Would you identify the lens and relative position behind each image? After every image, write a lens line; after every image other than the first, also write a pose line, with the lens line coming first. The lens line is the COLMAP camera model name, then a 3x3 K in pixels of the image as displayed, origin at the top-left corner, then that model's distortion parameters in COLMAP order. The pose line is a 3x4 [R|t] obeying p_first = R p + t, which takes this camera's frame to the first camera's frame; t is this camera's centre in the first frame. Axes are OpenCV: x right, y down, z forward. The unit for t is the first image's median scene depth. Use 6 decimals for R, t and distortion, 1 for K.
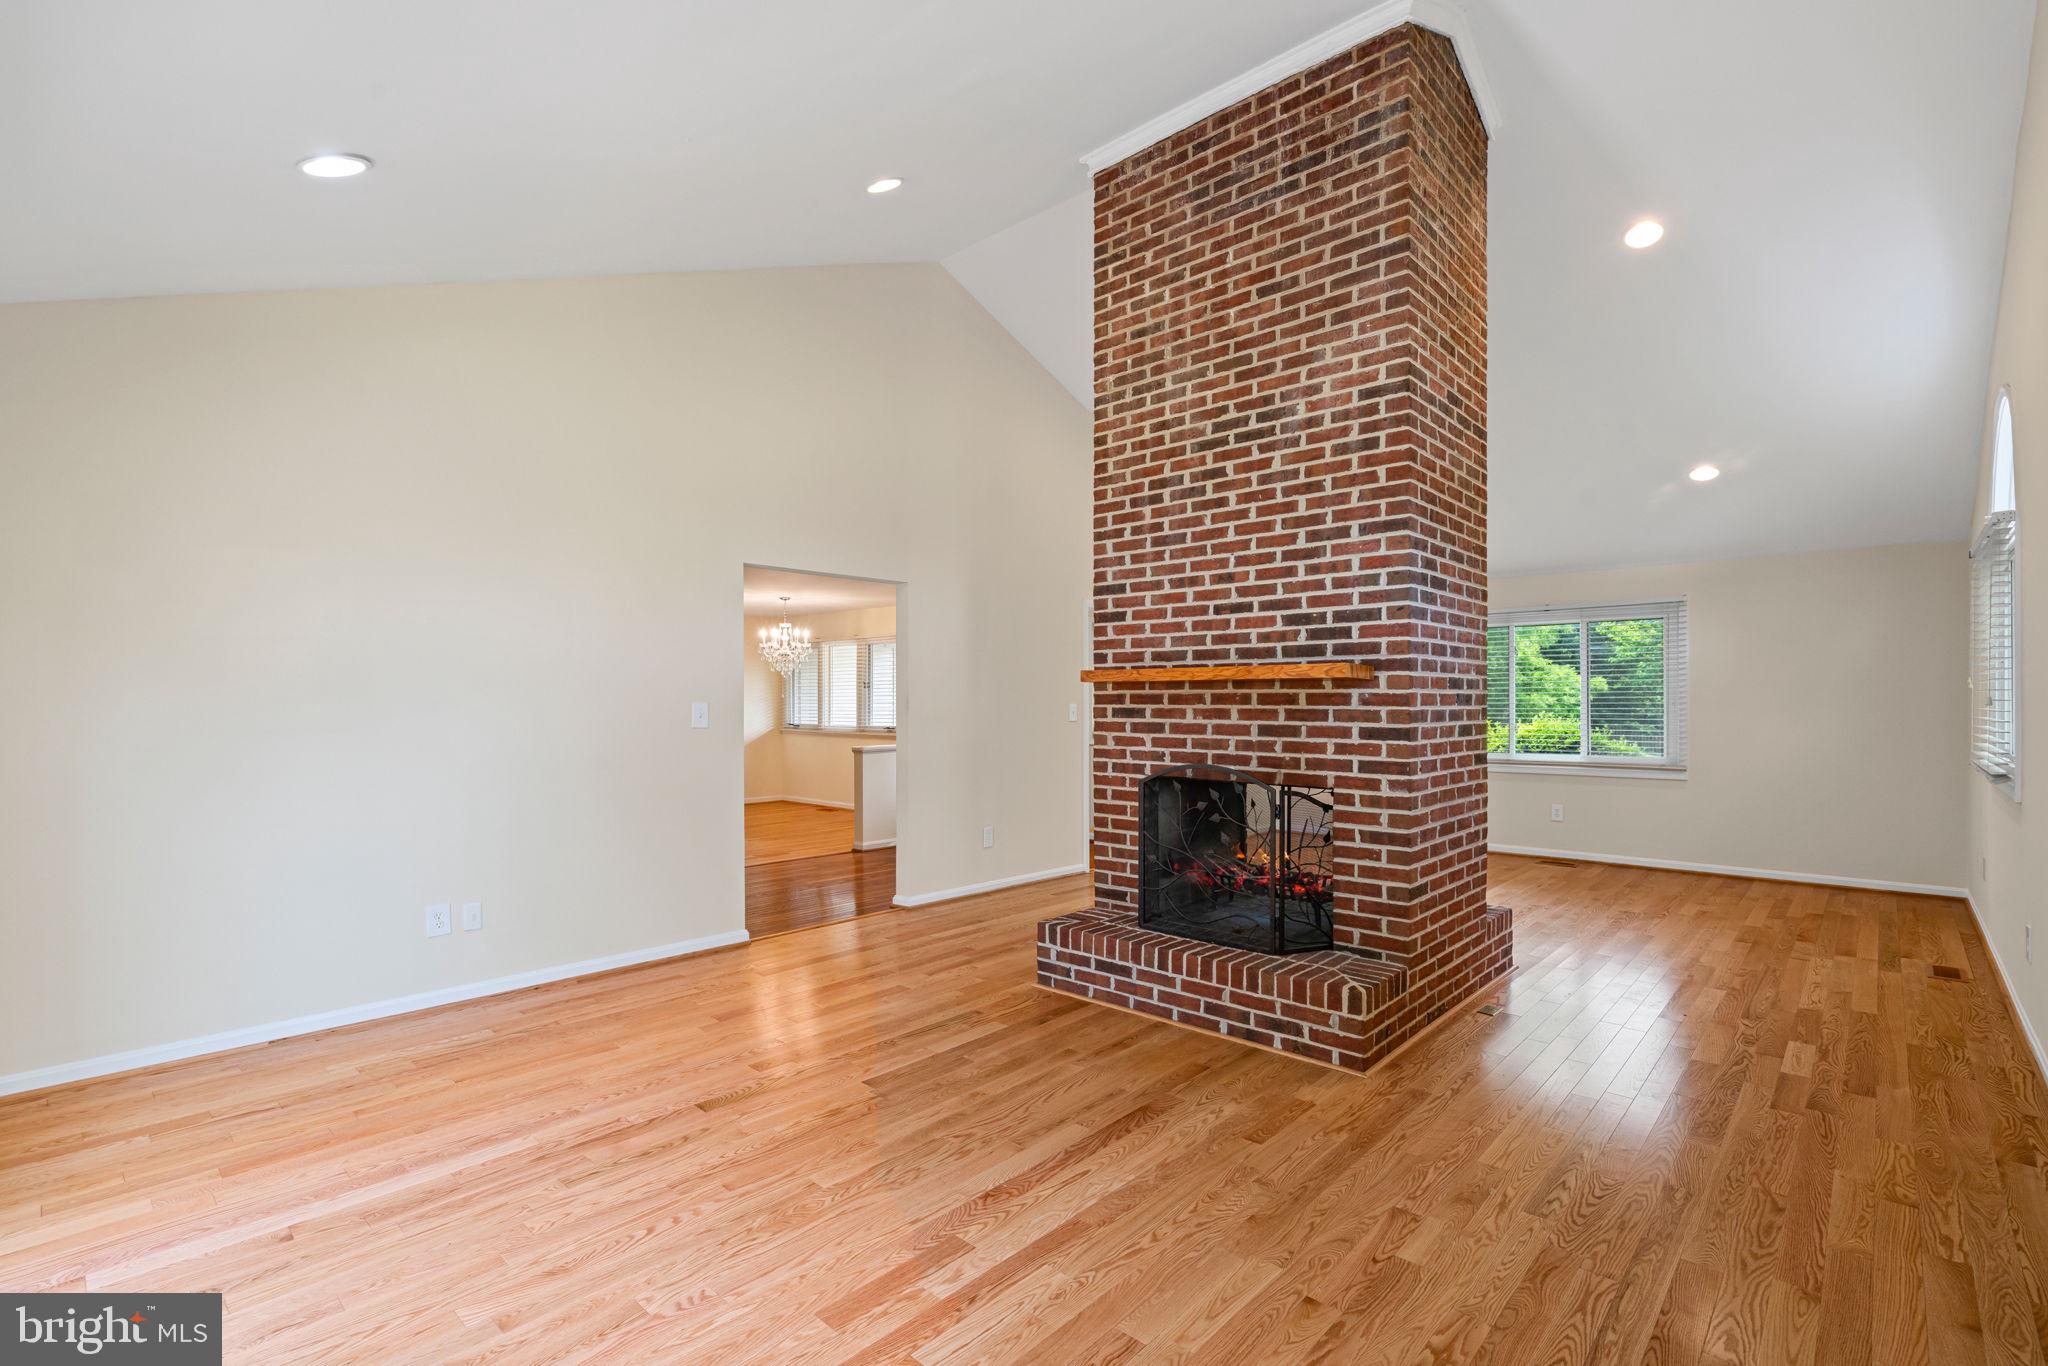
lens RADIAL K [[927.5, 0, 1024.0], [0, 927.5, 683.0], [0, 0, 1]] dist [-0.042439, -0.000011]
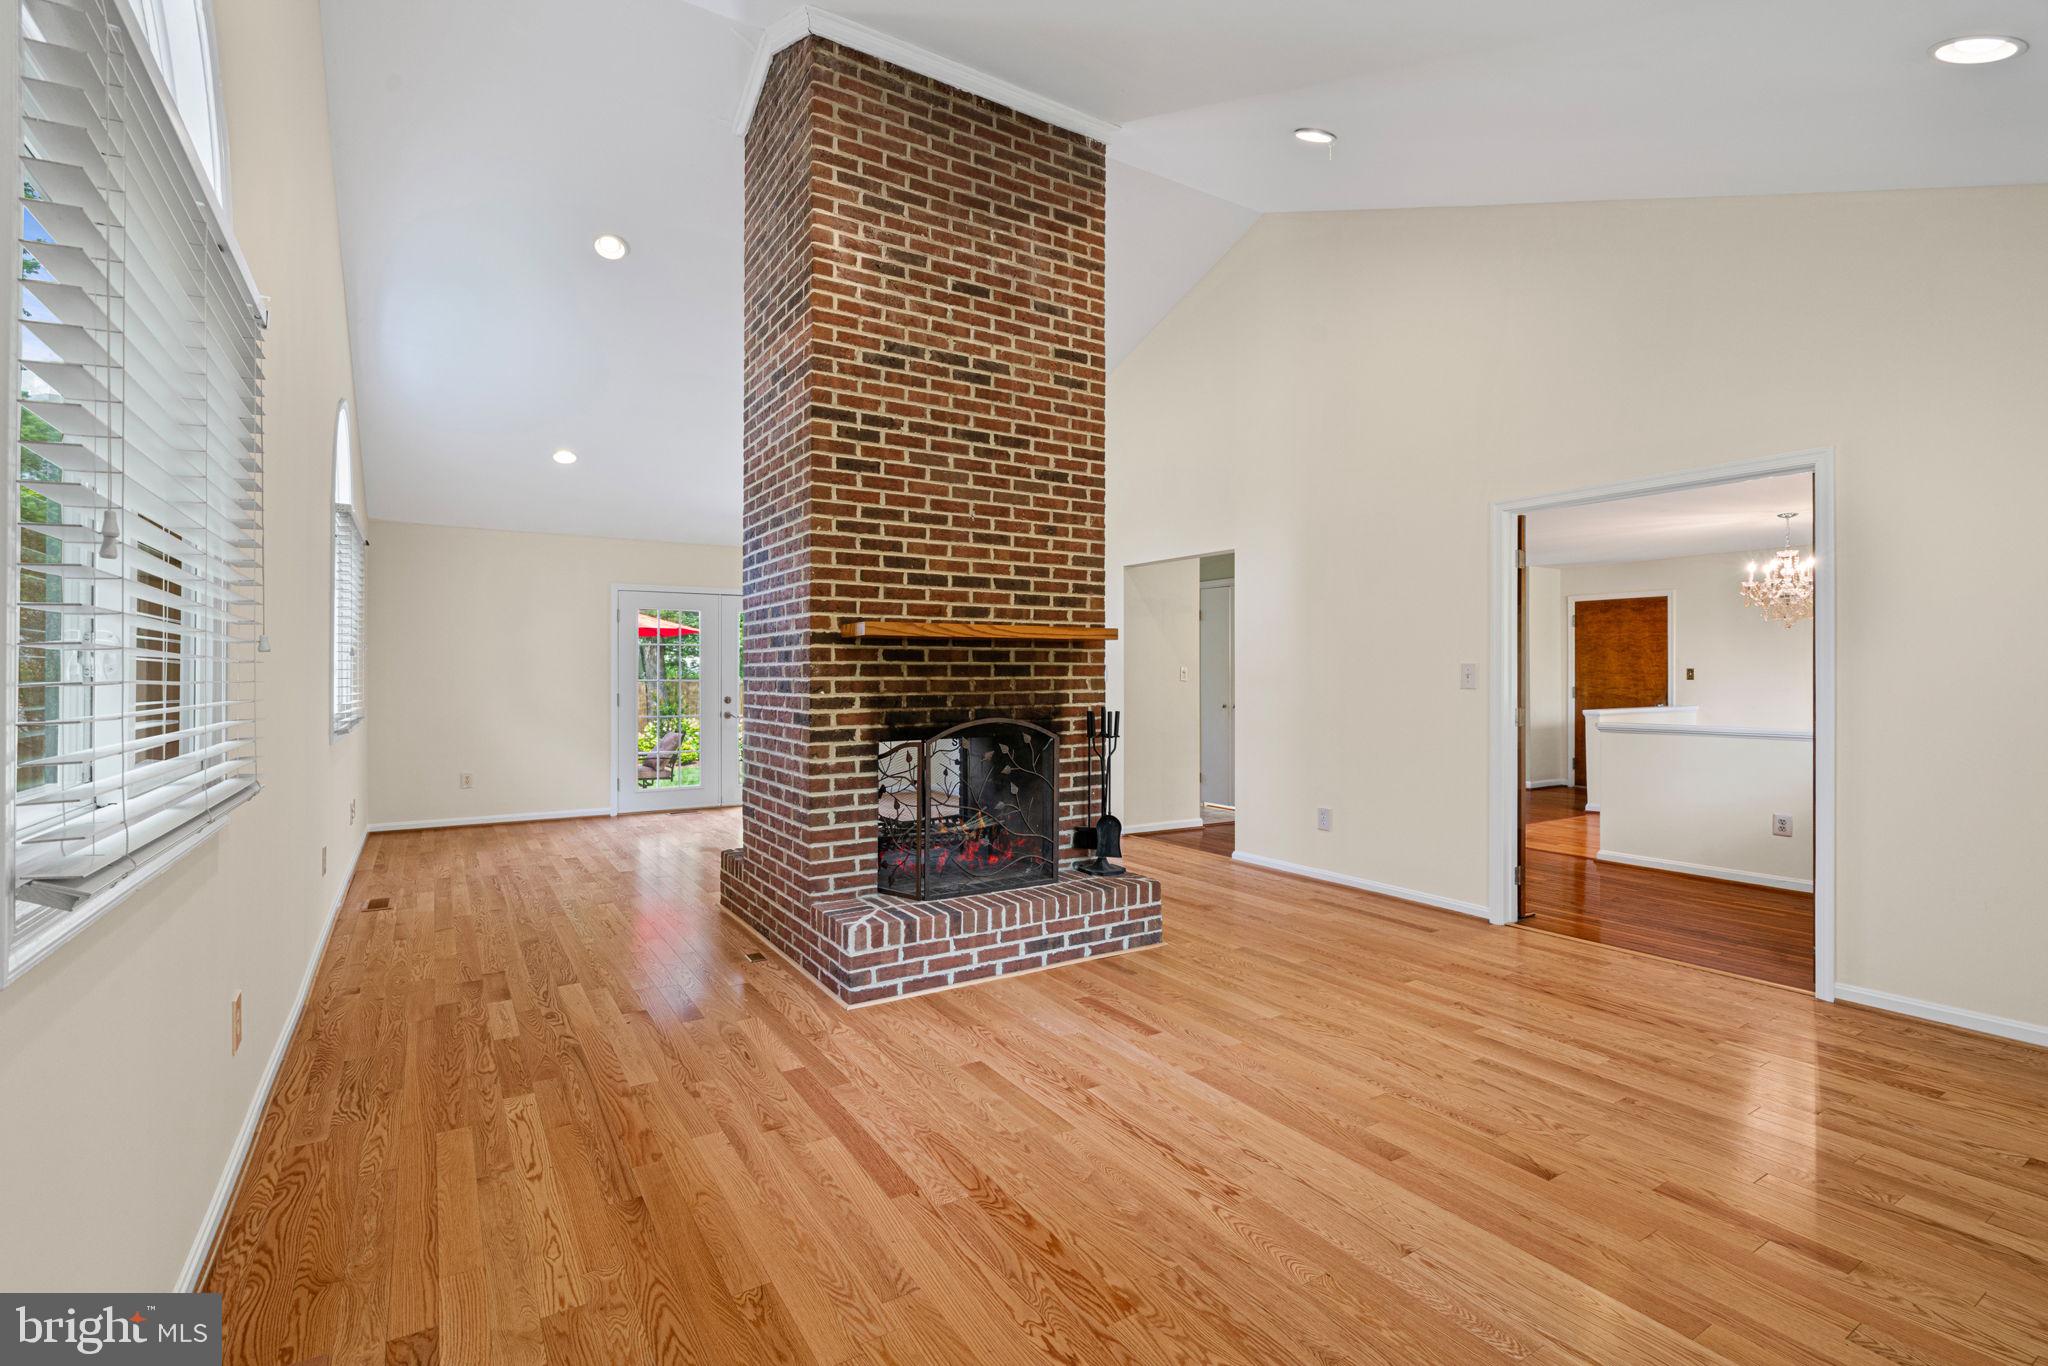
lens RADIAL K [[927.5, 0, 1024.0], [0, 927.5, 683.0], [0, 0, 1]] dist [-0.042439, -0.000011]
pose [[0.252285, -0.027584, 0.967260, -0.788872], [-0.027198, 0.998997, 0.035583, 0.009147], [-0.967271, -0.035285, 0.251282, 0.717099]]
